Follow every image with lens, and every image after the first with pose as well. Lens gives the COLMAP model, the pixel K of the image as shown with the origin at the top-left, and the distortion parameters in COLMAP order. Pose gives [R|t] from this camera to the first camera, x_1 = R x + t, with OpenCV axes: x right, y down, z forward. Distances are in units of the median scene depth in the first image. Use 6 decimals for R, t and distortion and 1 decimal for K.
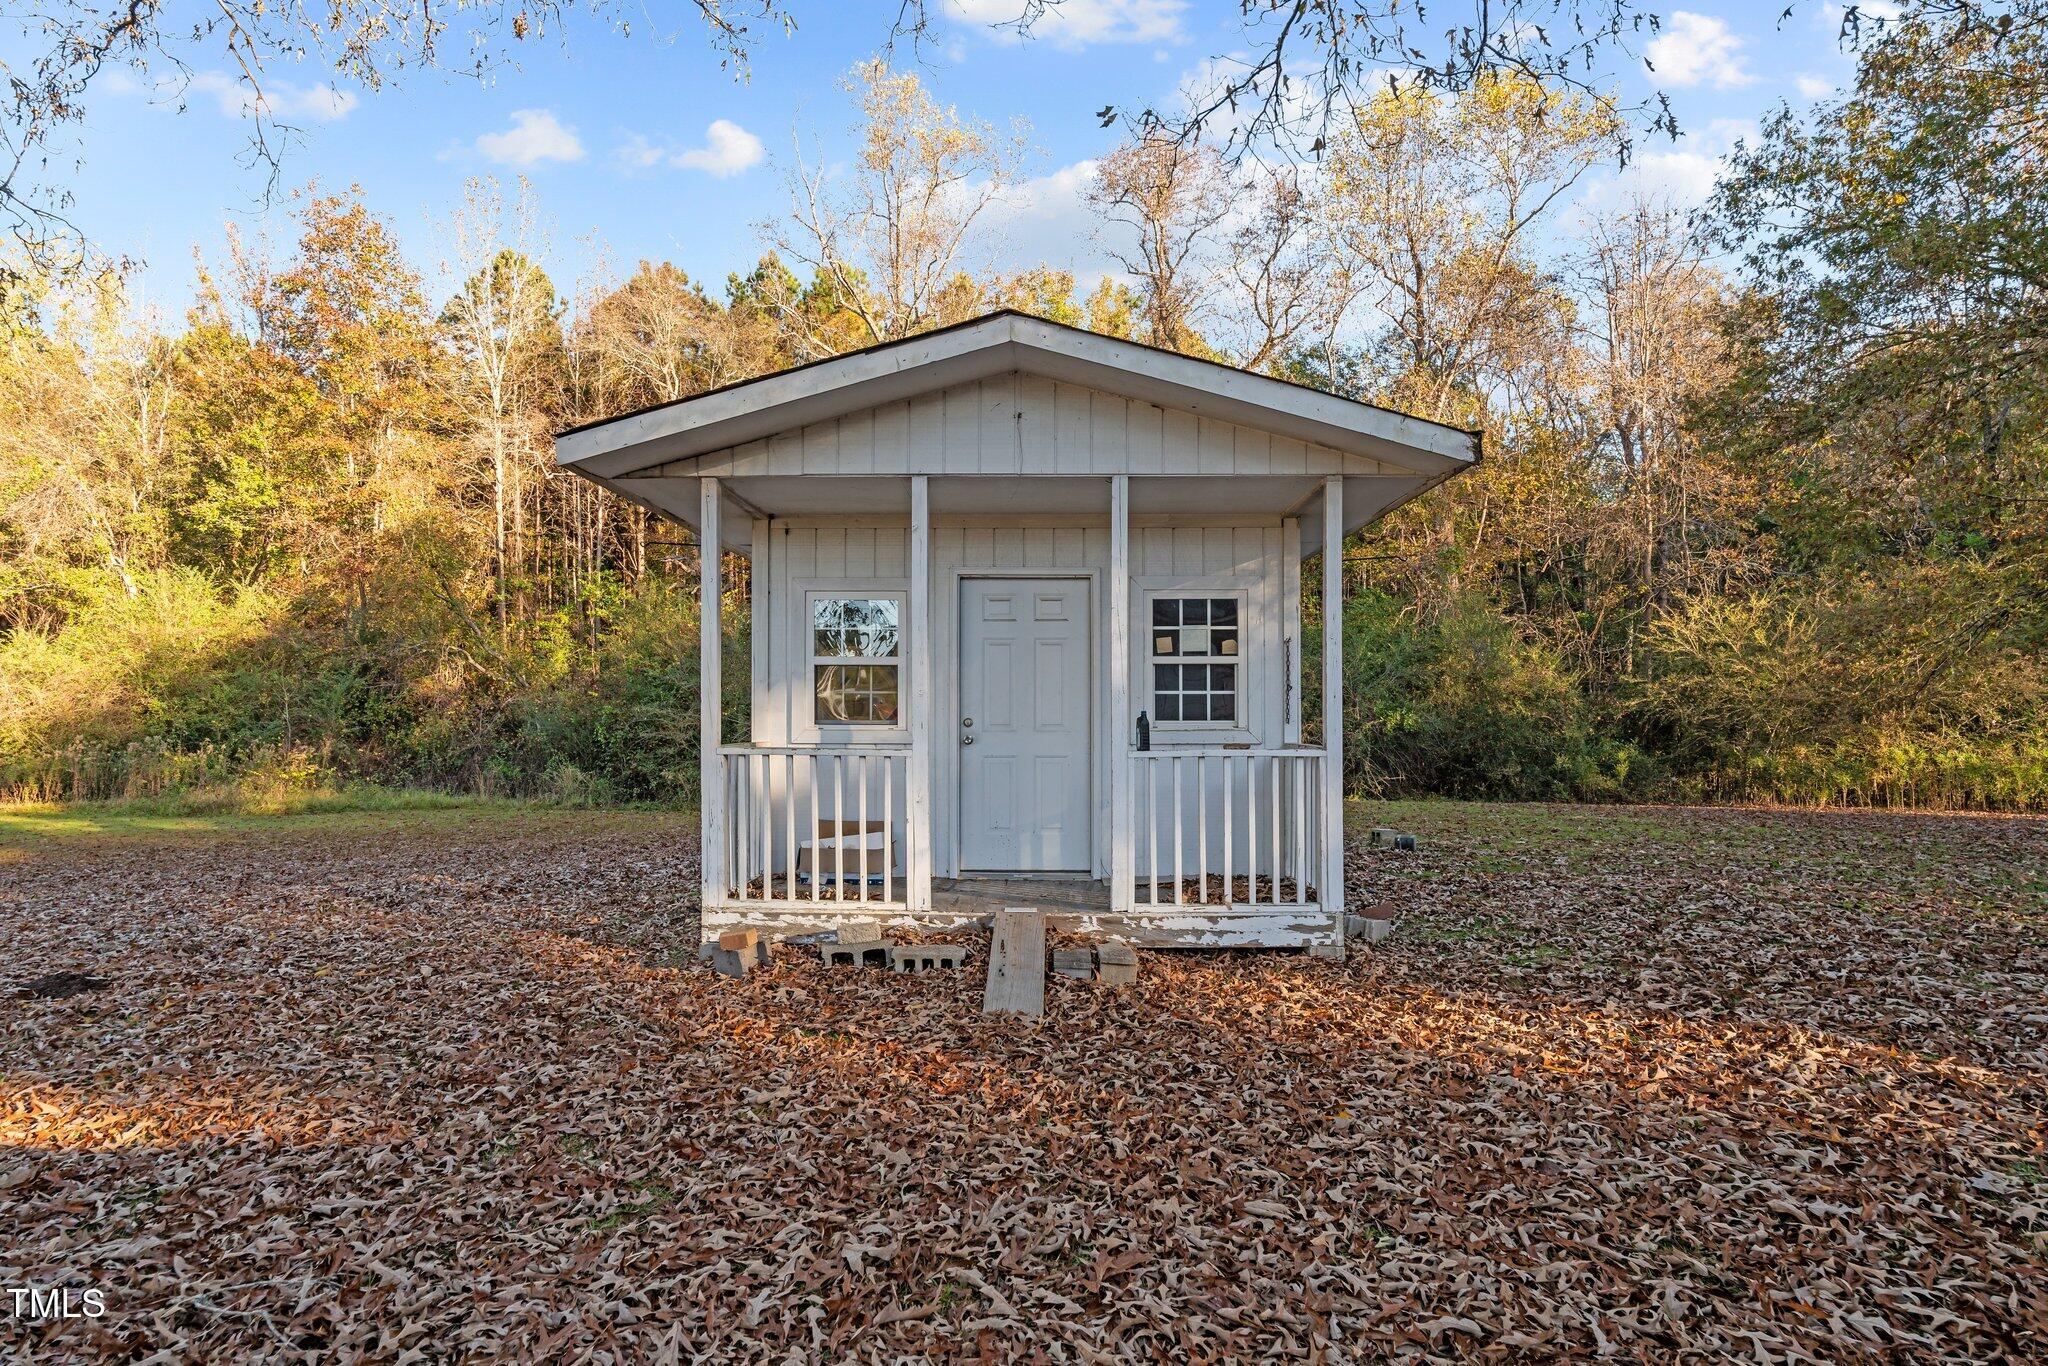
lens RADIAL K [[1095.0, 0, 1023.2], [0, 1095.0, 690.2], [0, 0, 1]] dist [-0.008457, -0.000301]
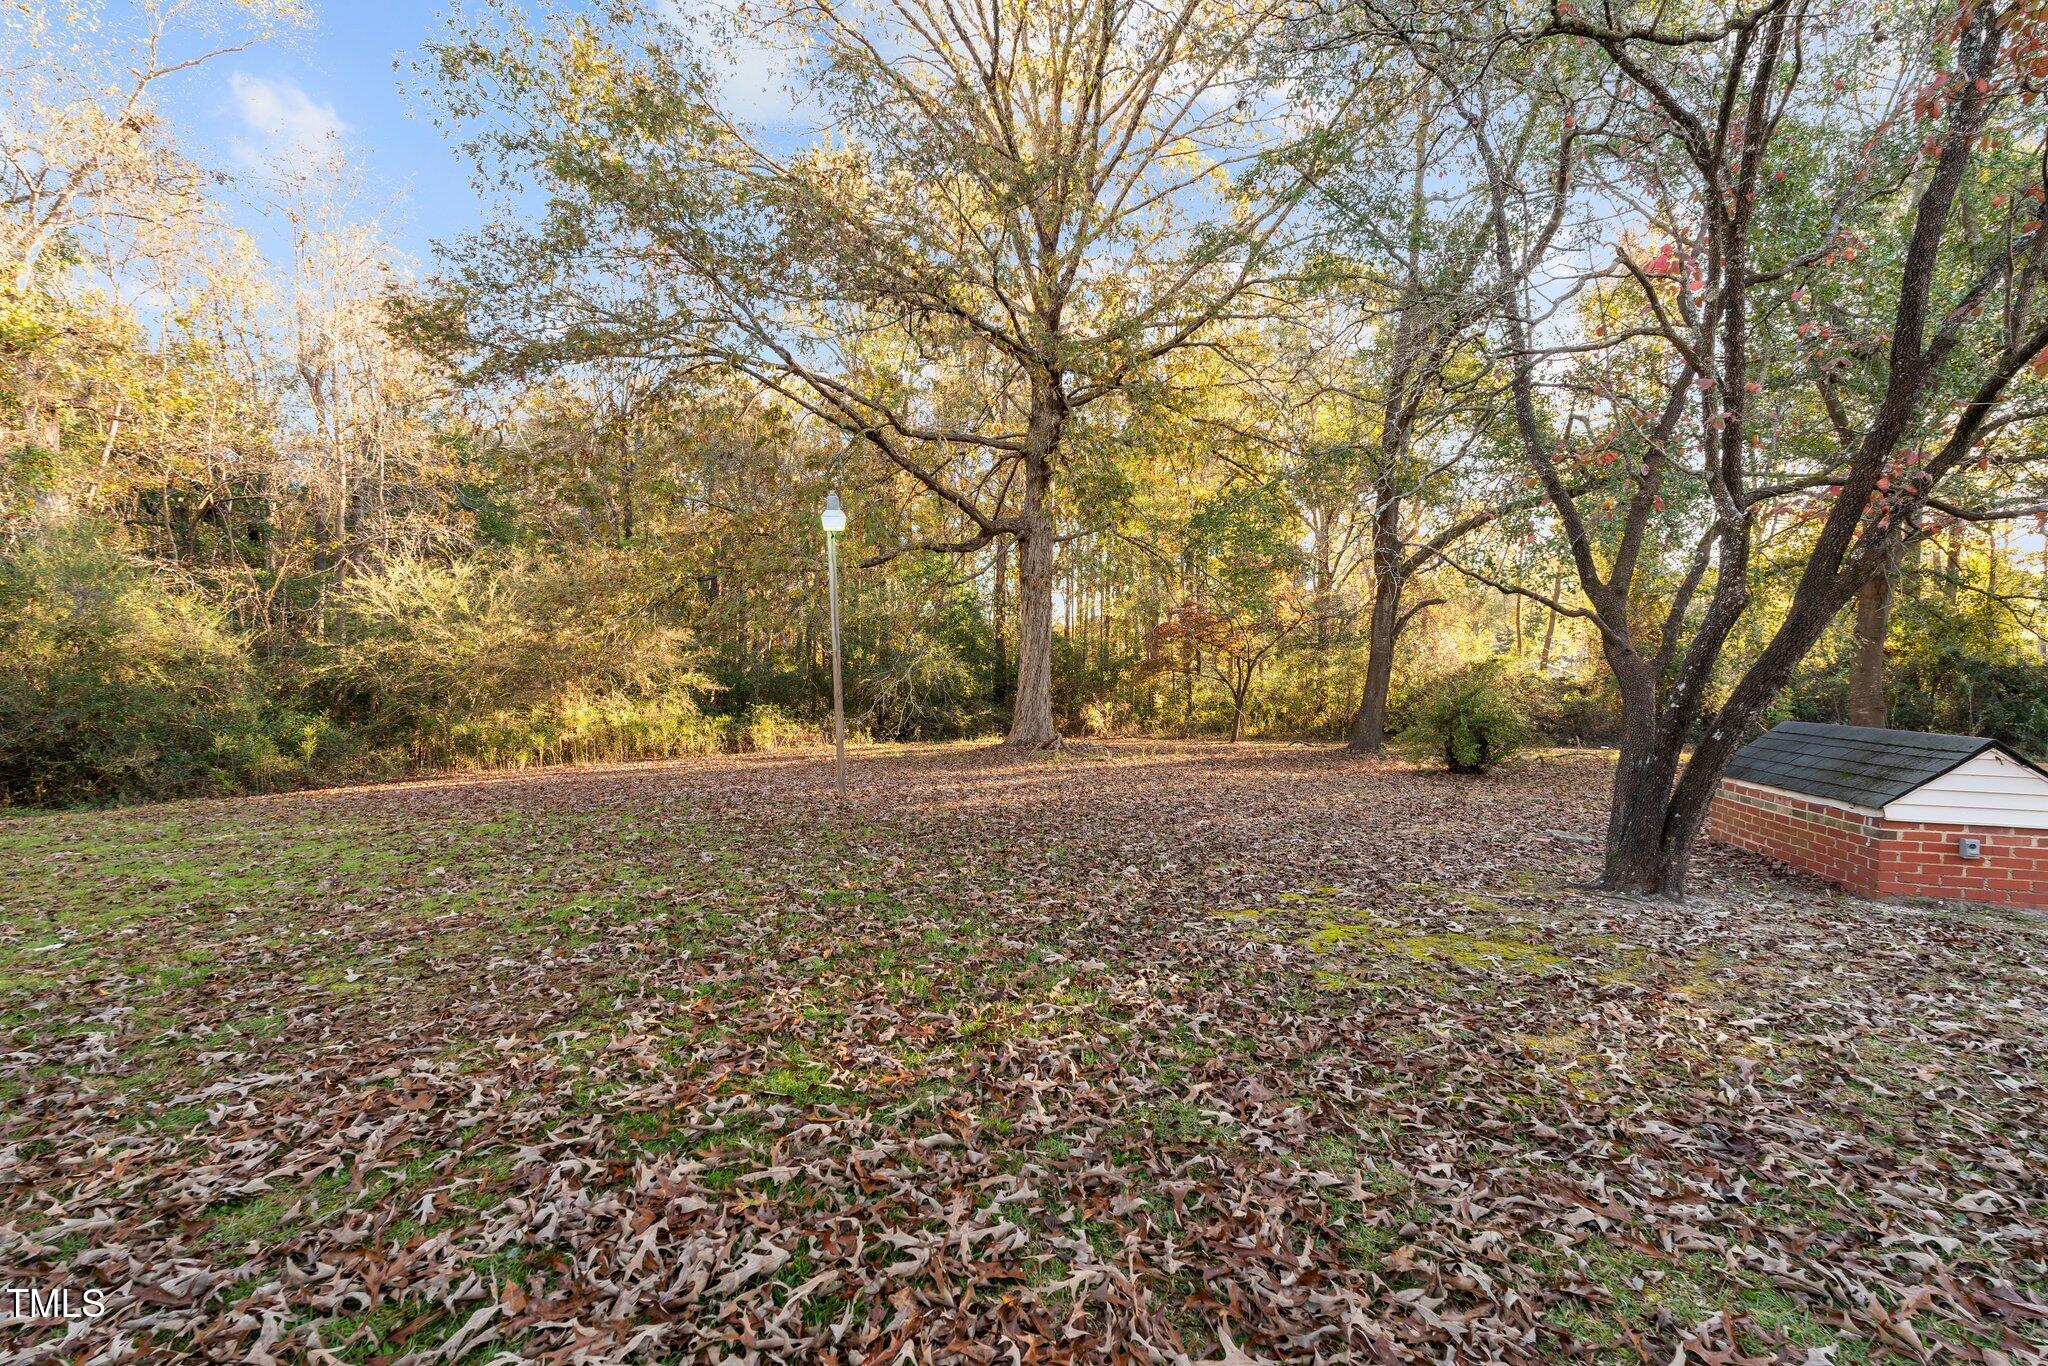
lens RADIAL K [[897.2, 0, 1020.7], [0, 897.2, 689.6], [0, 0, 1]] dist [-0.007537, 0.001269]
pose [[0.394113, -0.016471, 0.918915, 0.117304], [-0.009786, 0.999708, 0.022117, 0.006293], [-0.919010, -0.017709, 0.393836, 0.197934]]
